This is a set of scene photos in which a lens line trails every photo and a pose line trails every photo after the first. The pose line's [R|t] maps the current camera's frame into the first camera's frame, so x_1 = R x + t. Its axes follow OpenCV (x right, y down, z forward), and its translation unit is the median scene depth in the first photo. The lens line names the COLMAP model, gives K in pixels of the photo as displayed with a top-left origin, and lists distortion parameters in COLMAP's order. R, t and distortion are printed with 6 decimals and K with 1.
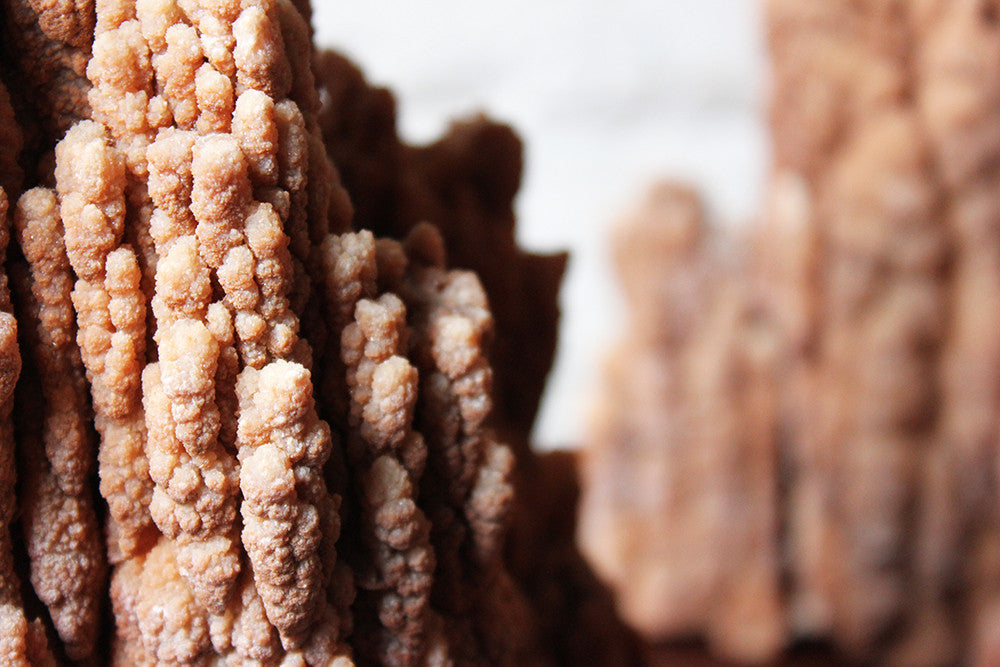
lens RADIAL K [[2333.4, 0, 499.2], [0, 2333.4, 337.2], [0, 0, 1]] dist [0.065602, 0.201607]
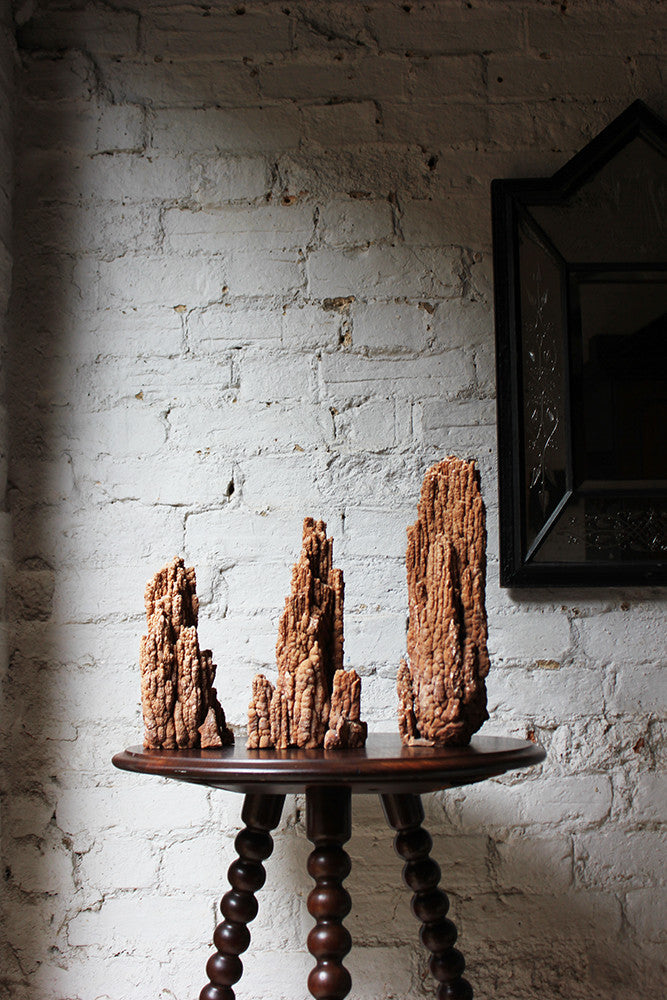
lens RADIAL K [[1384.4, 0, 330.6], [0, 1384.4, 539.8], [0, 0, 1]] dist [-0.014886, 0.072220]
pose [[0.985140, 0.057932, 0.161691, -0.574019], [-0.004265, 0.949361, -0.314159, 1.586110], [-0.171703, 0.308801, 0.935500, -5.676910]]
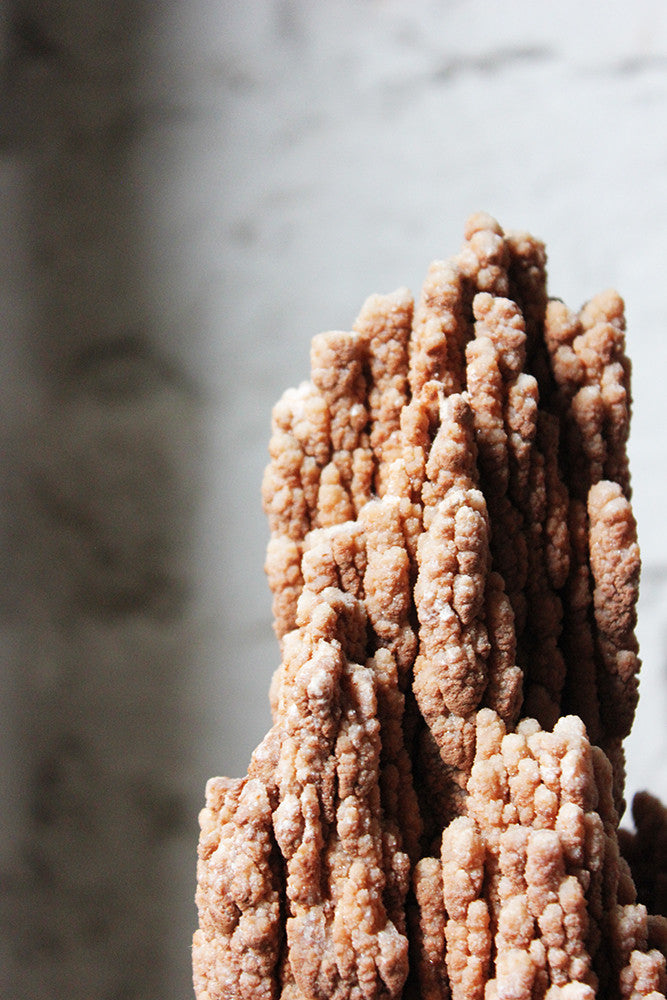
lens RADIAL K [[2333.4, 0, 338.1], [0, 2333.4, 532.5], [0, 0, 1]] dist [0.065602, 0.201607]
pose [[0.967839, 0.036518, -0.248904, 0.122424], [-0.099568, 0.964220, -0.245695, 0.115352], [0.231026, 0.262576, 0.936846, -0.523891]]
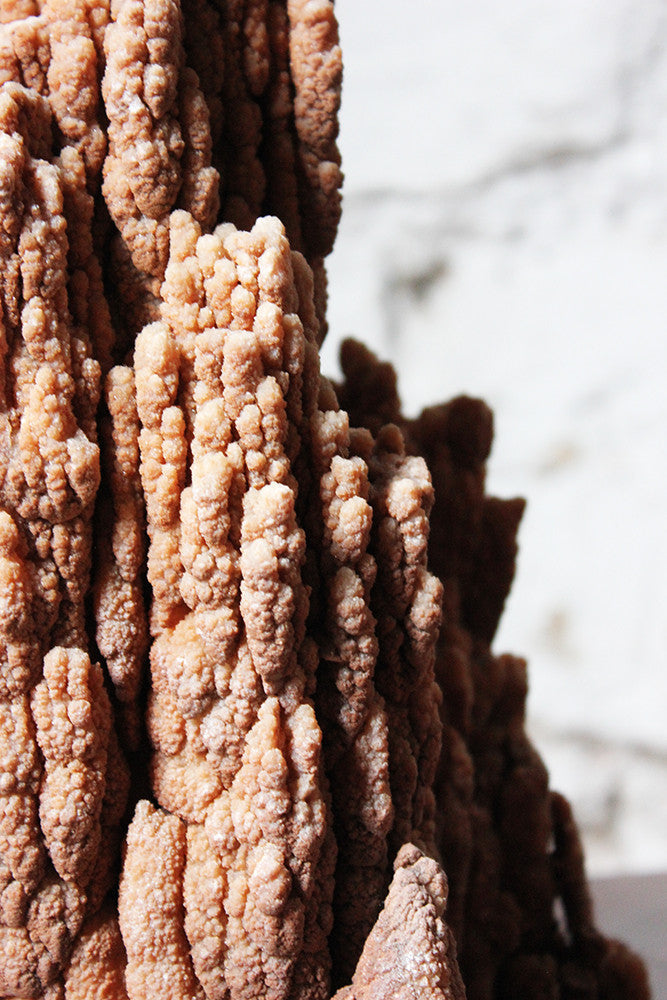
lens RADIAL K [[2333.4, 0, 338.1], [0, 2333.4, 532.5], [0, 0, 1]] dist [0.065602, 0.201607]
pose [[0.990246, 0.046851, -0.131220, 0.135935], [-0.067247, 0.985528, -0.155601, 0.259580], [0.122031, 0.162908, 0.979066, -0.406637]]
